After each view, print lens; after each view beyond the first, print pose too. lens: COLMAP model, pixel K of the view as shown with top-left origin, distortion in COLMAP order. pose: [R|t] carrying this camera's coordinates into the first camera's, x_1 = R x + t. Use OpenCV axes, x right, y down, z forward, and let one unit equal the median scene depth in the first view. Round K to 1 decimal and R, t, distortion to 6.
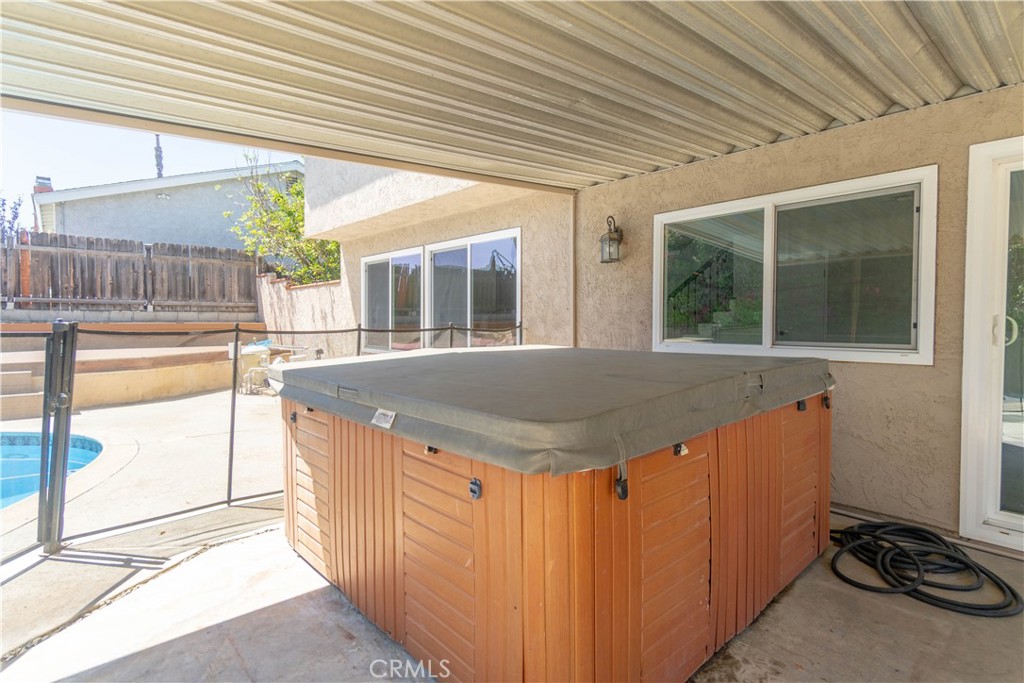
lens RADIAL K [[512.3, 0, 492.3], [0, 512.3, 337.0], [0, 0, 1]] dist [-0.006537, 0.000834]
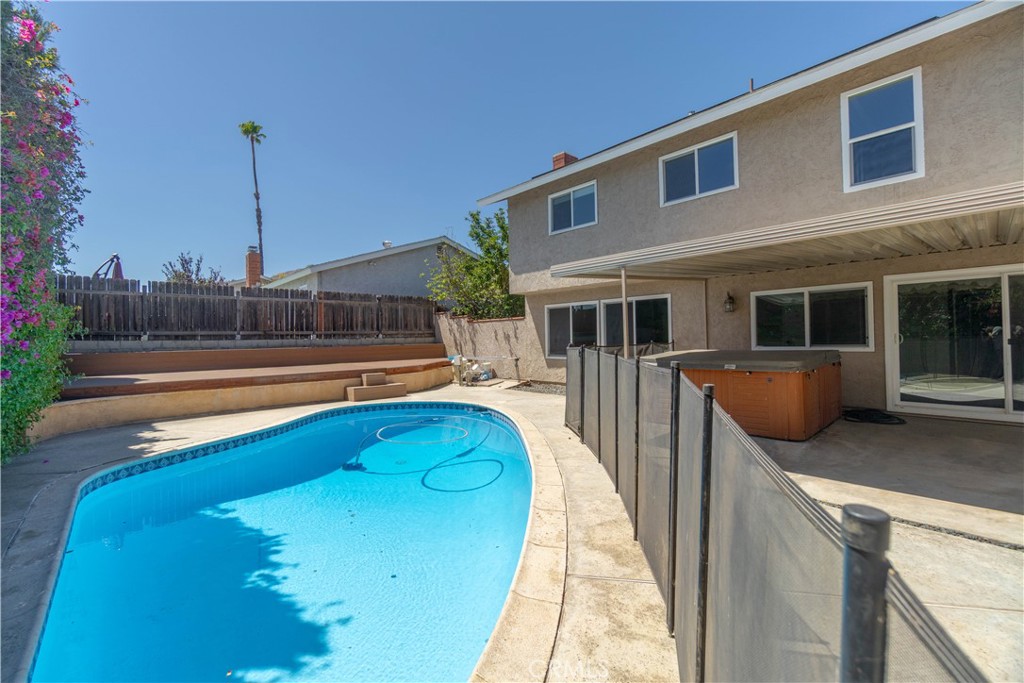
lens RADIAL K [[438.4, 0, 493.9], [0, 438.4, 335.9], [0, 0, 1]] dist [-0.003848, -0.000752]
pose [[0.999703, -0.024345, 0.001213, -0.330021], [0.024373, 0.999045, -0.036265, 0.001331], [-0.000329, 0.036284, 0.999341, -0.376551]]
